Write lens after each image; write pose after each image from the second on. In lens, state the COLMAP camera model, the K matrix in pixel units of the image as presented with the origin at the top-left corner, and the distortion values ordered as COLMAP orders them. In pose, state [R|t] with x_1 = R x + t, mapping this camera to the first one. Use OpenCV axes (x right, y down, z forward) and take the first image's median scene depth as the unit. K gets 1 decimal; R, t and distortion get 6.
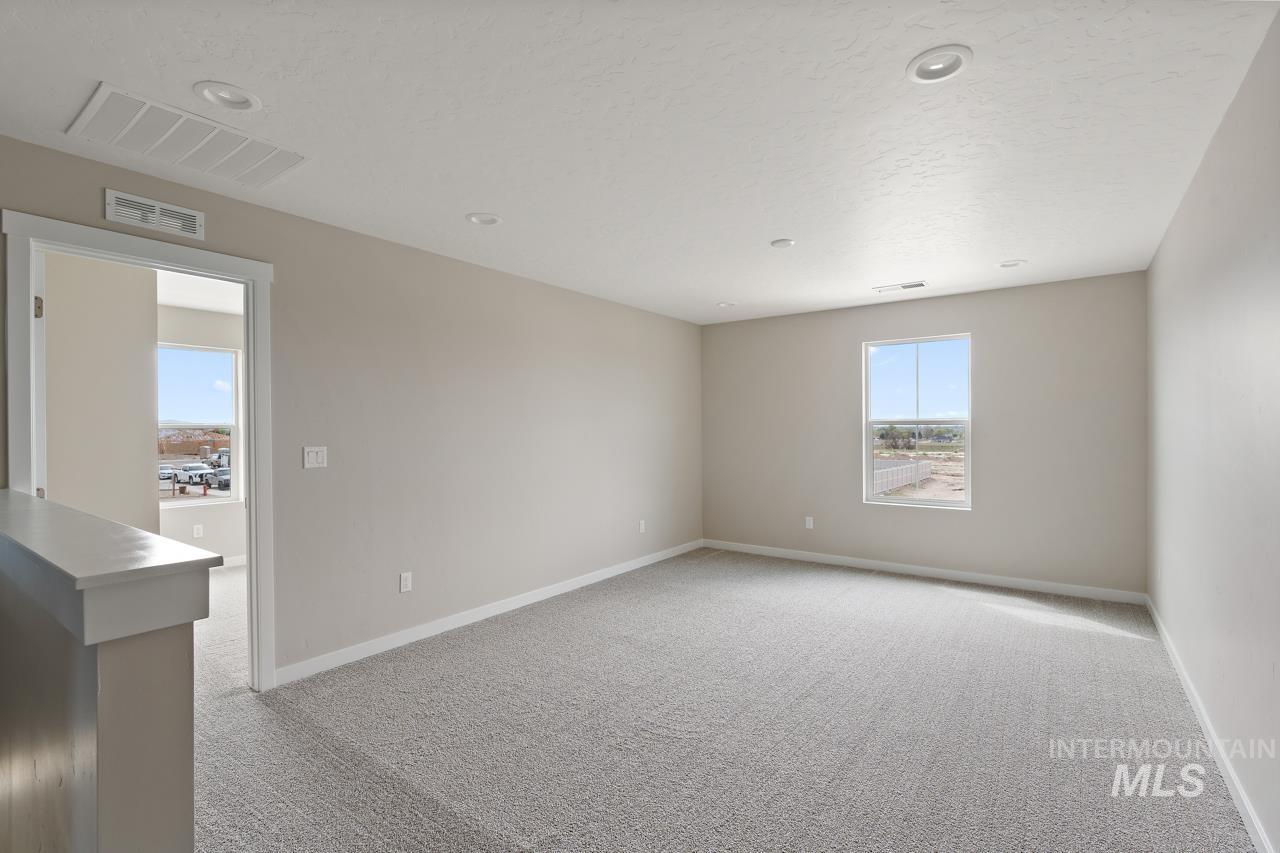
lens RADIAL K [[579.3, 0, 641.6], [0, 579.3, 432.3], [0, 0, 1]] dist [0.003505, -0.000796]
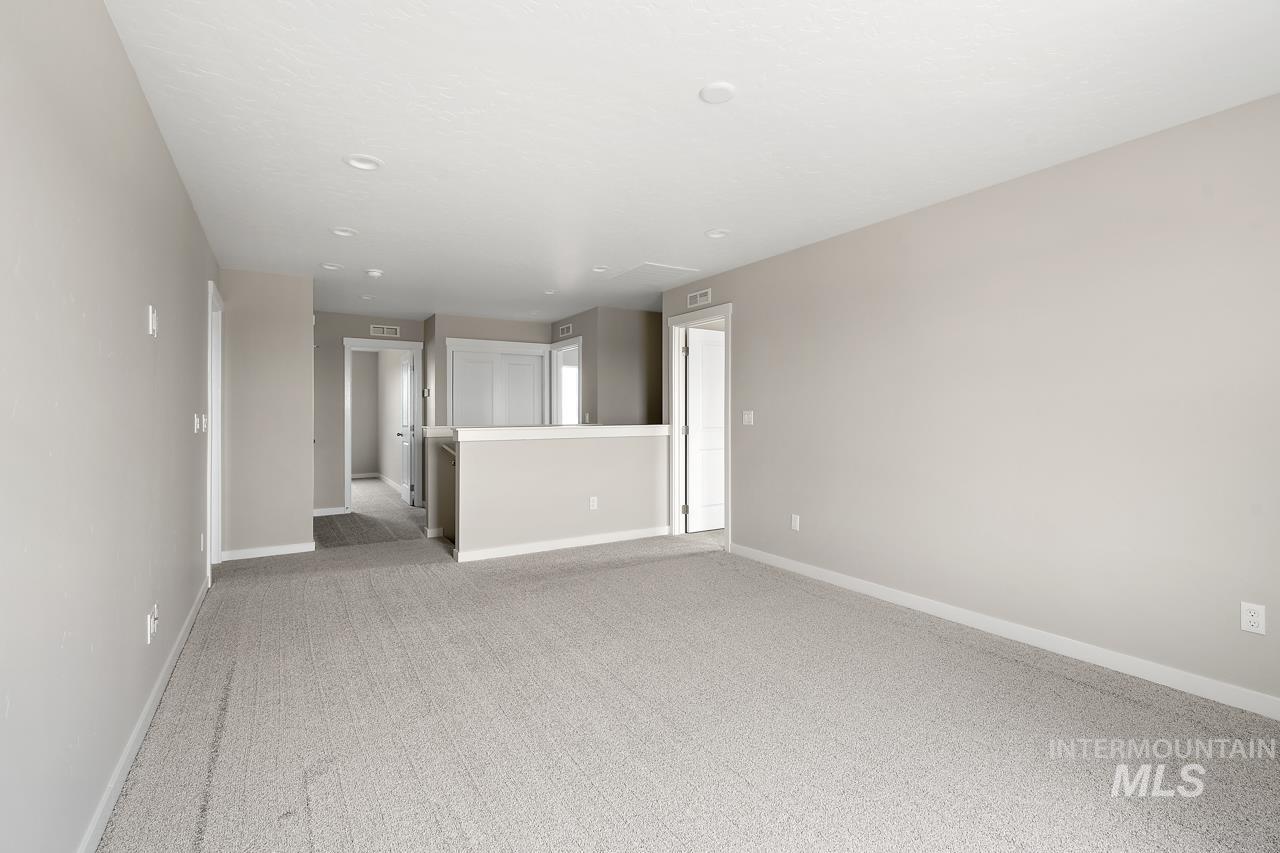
lens RADIAL K [[579.3, 0, 639.5], [0, 579.3, 418.1], [0, 0, 1]] dist [0.003505, -0.000796]
pose [[-0.378807, 0.017584, -0.925309, 1.027135], [0.008029, 0.999844, 0.015714, 0.017760], [0.925441, -0.001476, -0.378889, 1.394094]]
